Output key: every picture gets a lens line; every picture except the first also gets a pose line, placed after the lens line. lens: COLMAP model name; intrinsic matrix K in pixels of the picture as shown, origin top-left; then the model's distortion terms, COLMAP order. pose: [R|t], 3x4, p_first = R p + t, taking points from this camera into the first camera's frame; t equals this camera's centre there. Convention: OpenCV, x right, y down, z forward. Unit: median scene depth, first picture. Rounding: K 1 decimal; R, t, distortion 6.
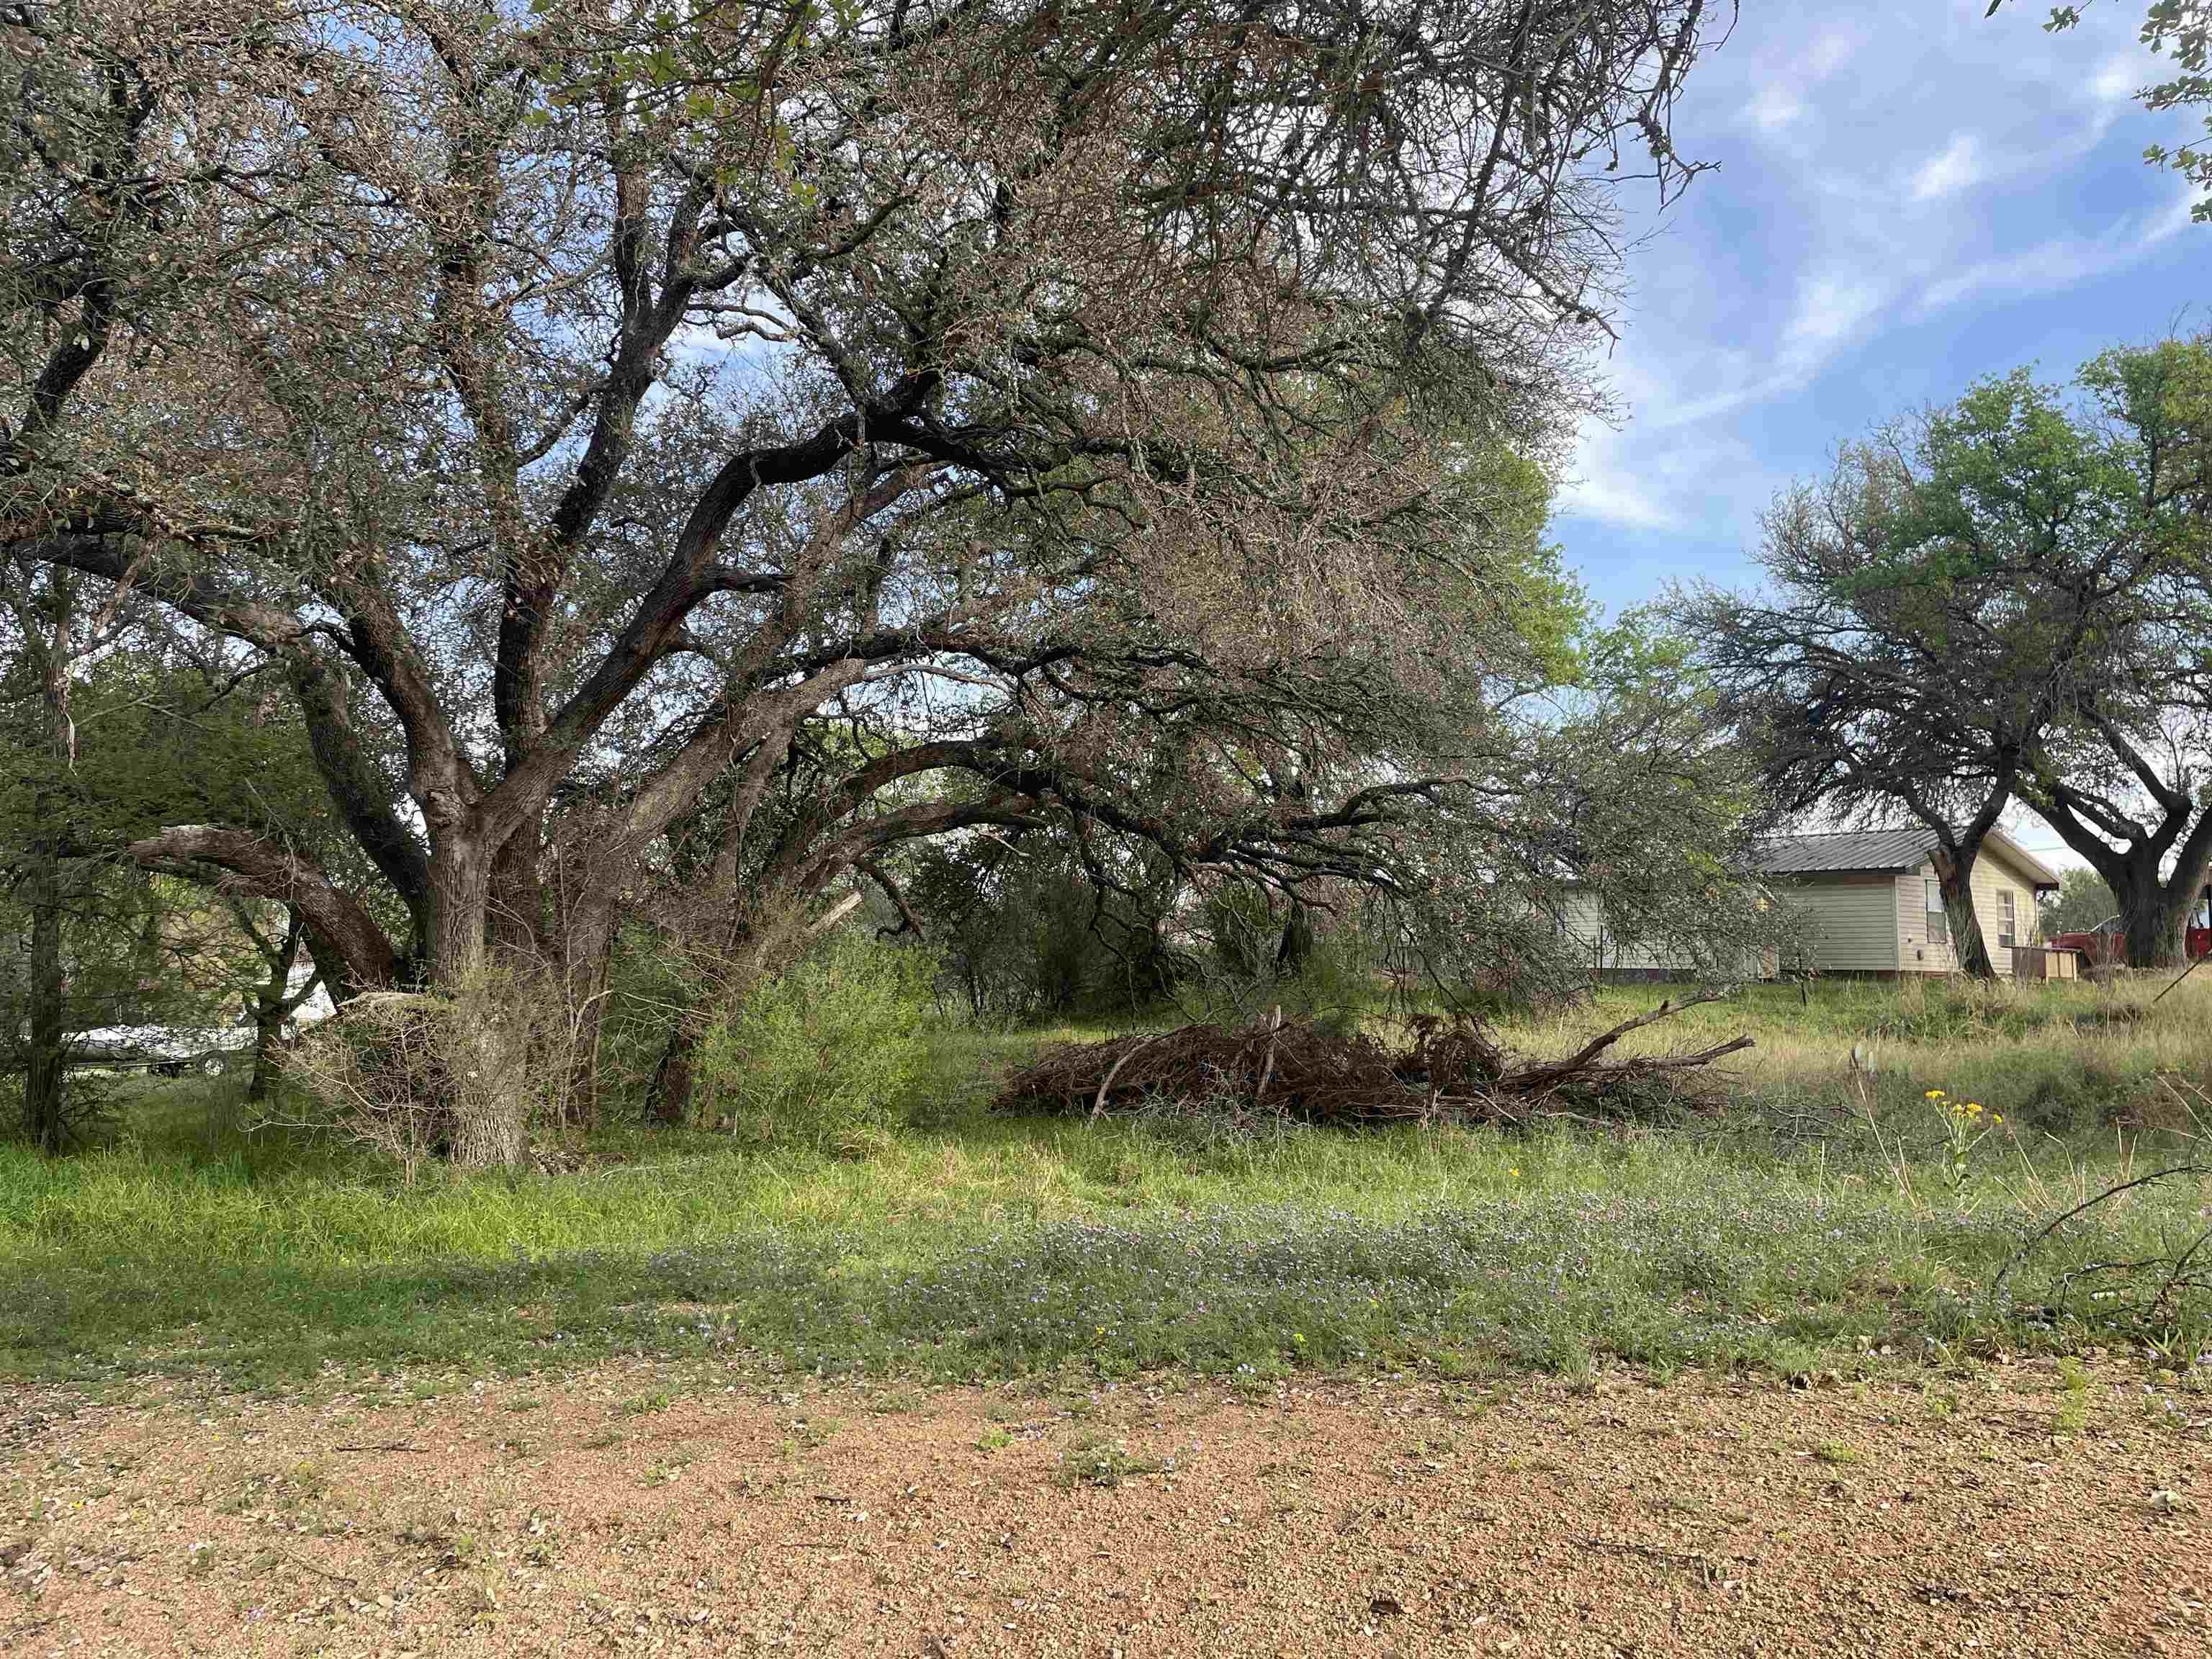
lens RADIAL K [[1646.9, 0, 1113.1], [0, 1646.9, 794.8], [0, 0, 1]] dist [0.100074, -0.112526]
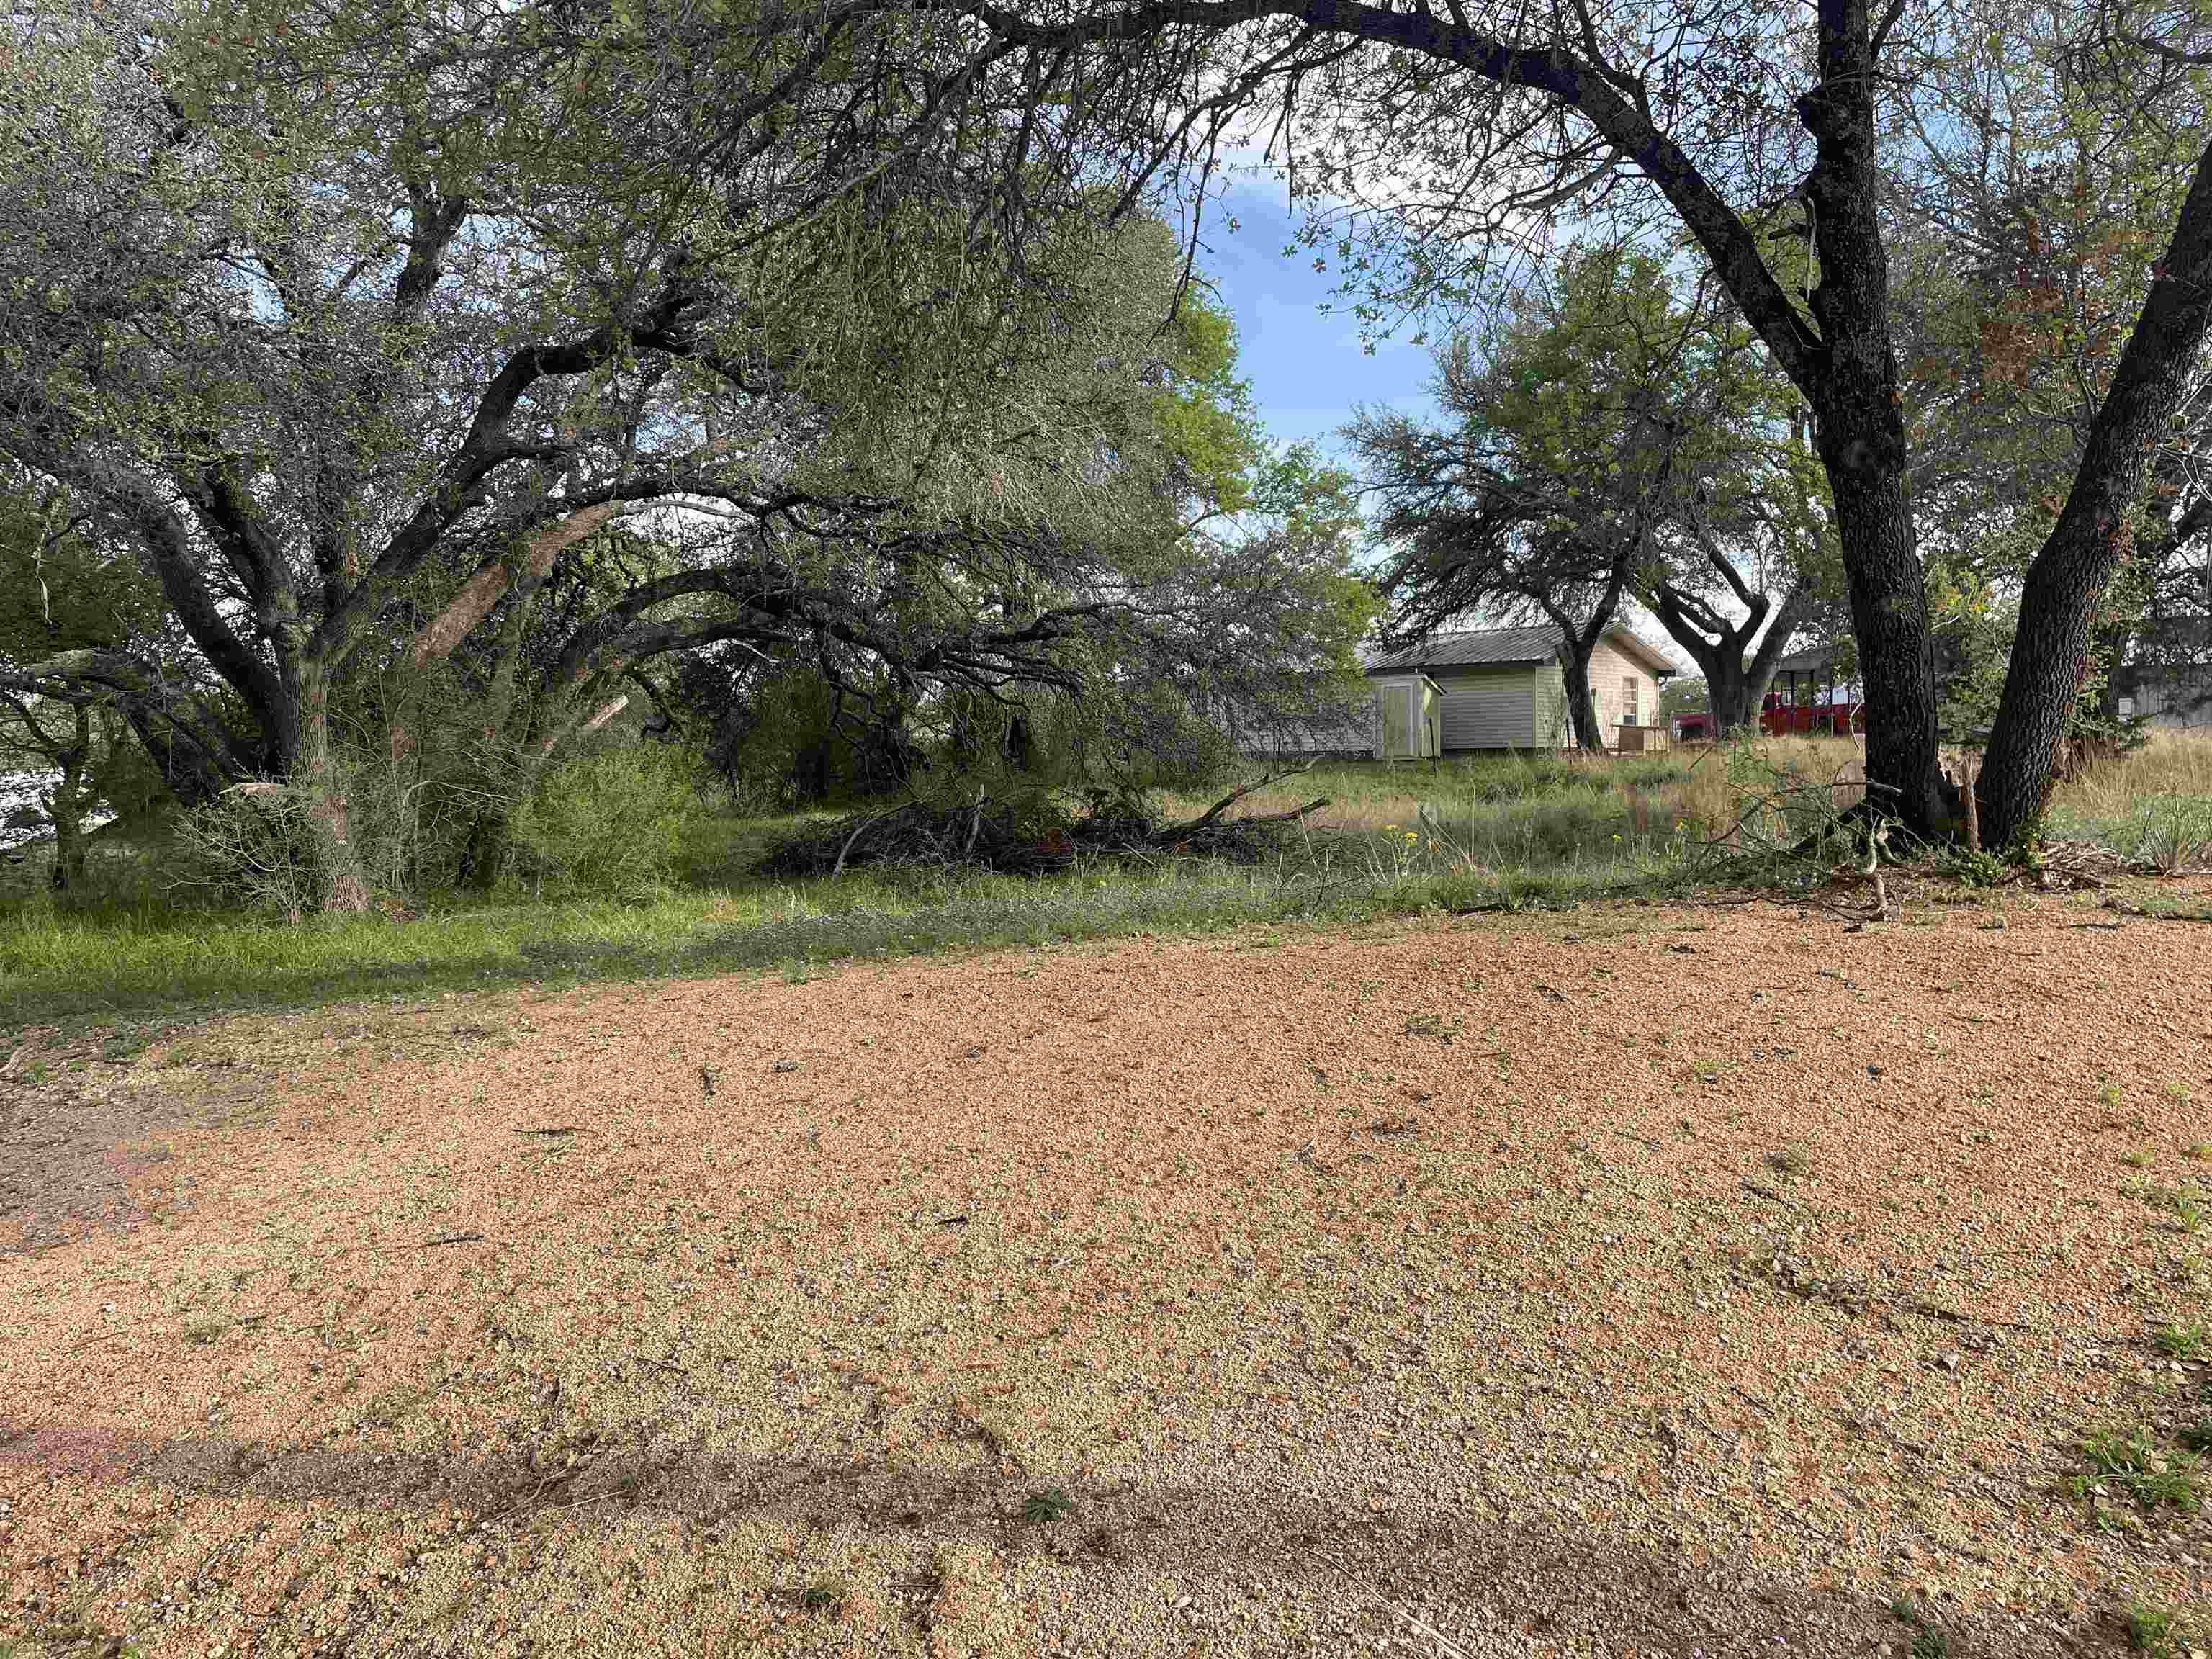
lens RADIAL K [[1646.9, 0, 1113.1], [0, 1646.9, 794.8], [0, 0, 1]] dist [0.100074, -0.112526]
pose [[0.989636, -0.021008, 0.142054, 0.012971], [0.002941, 0.991998, 0.126219, -0.014733], [-0.143569, -0.124493, 0.981779, -0.159825]]
